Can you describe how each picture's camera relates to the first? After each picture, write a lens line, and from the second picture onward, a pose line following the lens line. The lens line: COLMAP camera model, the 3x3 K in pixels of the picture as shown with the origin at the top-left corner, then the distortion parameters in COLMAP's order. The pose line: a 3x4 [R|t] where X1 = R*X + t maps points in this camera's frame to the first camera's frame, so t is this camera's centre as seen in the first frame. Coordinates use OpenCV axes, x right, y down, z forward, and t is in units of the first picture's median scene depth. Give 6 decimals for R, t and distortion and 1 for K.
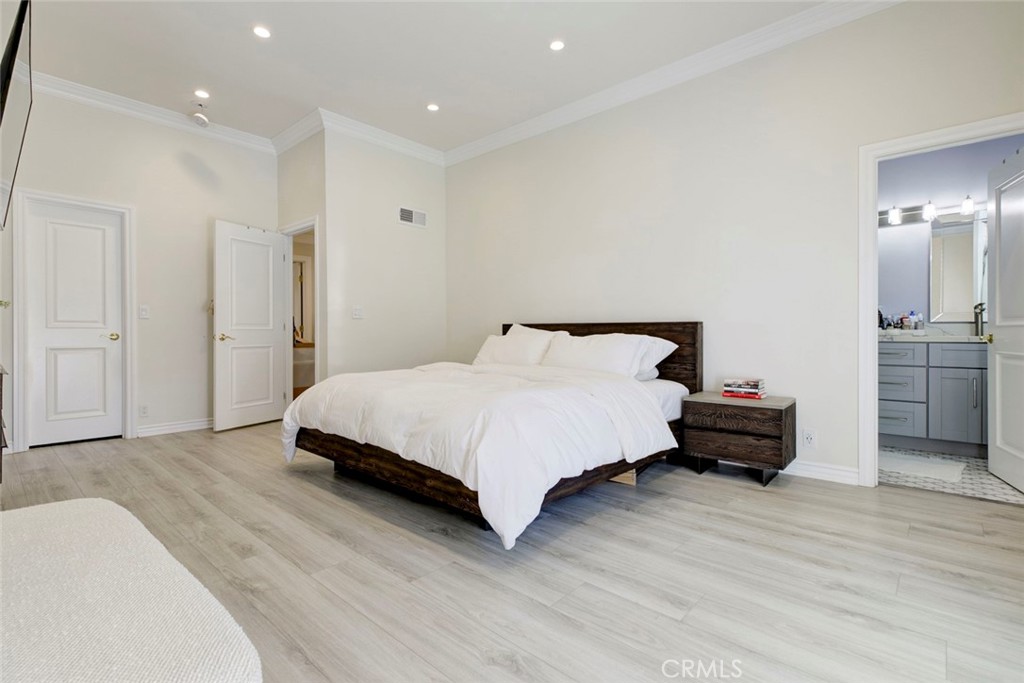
lens RADIAL K [[470.1, 0, 504.5], [0, 470.1, 335.6], [0, 0, 1]] dist [0.015019, -0.001776]
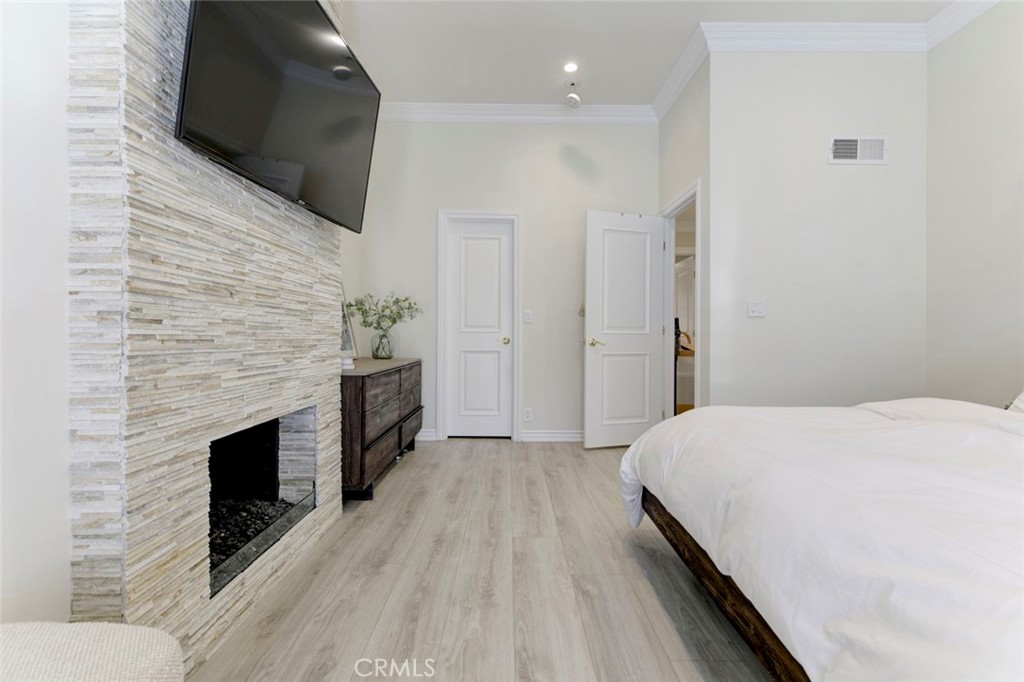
lens RADIAL K [[470.1, 0, 515.9], [0, 470.1, 339.4], [0, 0, 1]] dist [0.015019, -0.001776]
pose [[0.687127, 0.006723, -0.726506, -0.061505], [-0.008996, 0.999959, 0.000745, -0.001530], [0.726481, 0.006024, 0.687160, 0.311159]]
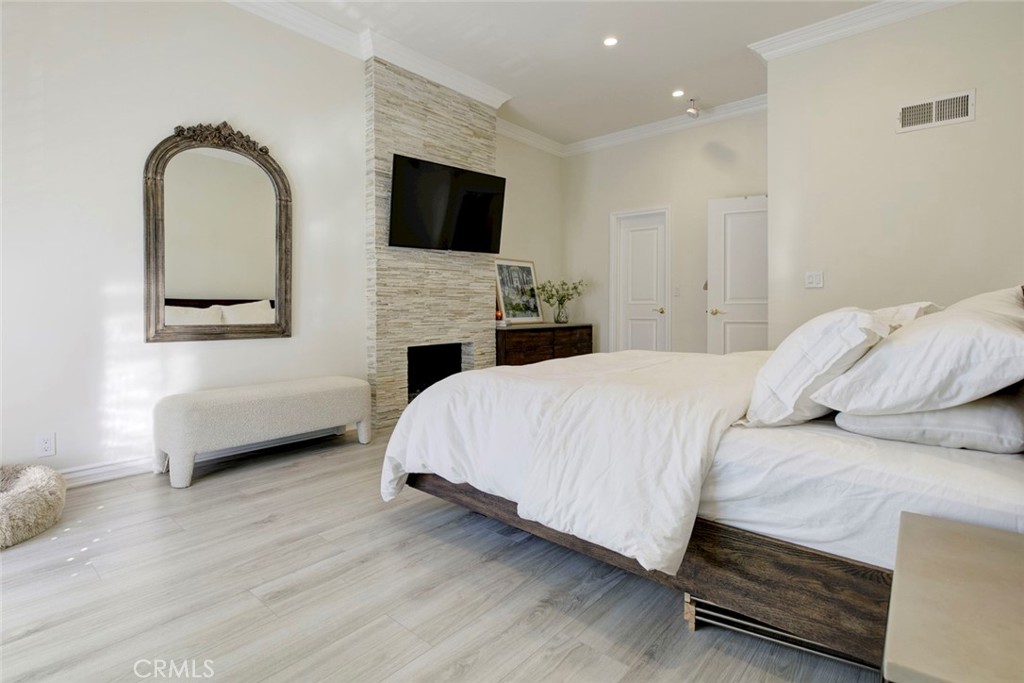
lens RADIAL K [[498.7, 0, 510.2], [0, 498.7, 319.8], [0, 0, 1]] dist [-0.003058, -0.005320]
pose [[0.036738, 0.022617, -0.999069, 0.516311], [-0.001513, 0.999744, 0.022576, -0.002803], [0.999324, 0.000682, 0.036763, 0.541972]]
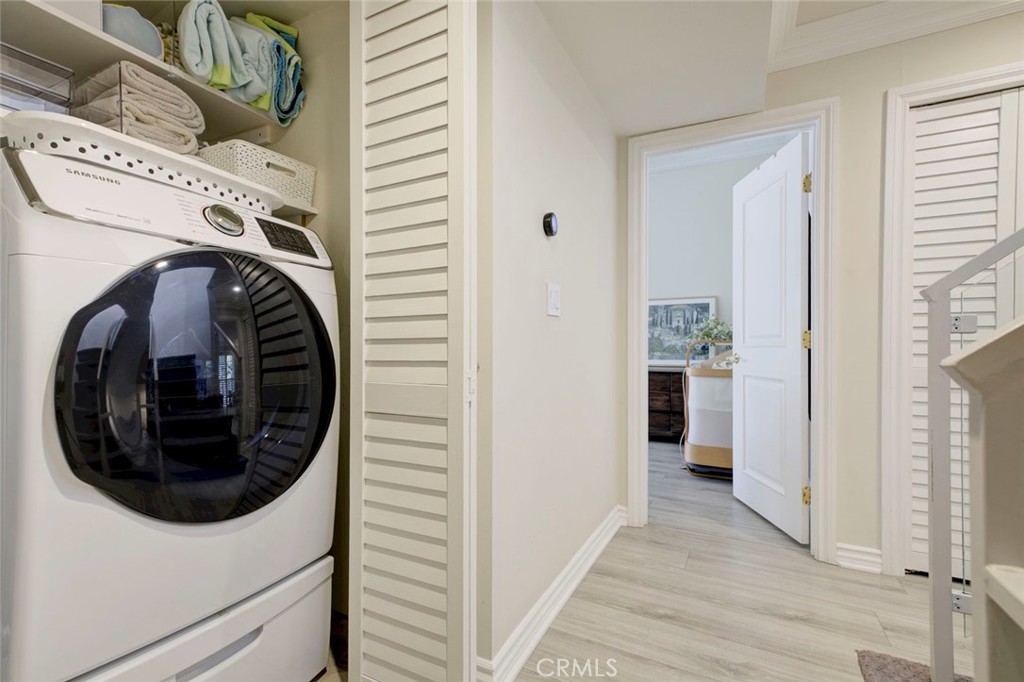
lens RADIAL K [[470.1, 0, 489.2], [0, 470.1, 348.0], [0, 0, 1]] dist [0.015019, -0.001776]
pose [[-0.970842, 0.001370, -0.239717, -0.088231], [0.000163, 0.999987, 0.005058, -0.014689], [0.239720, 0.004872, -0.970830, 1.638431]]
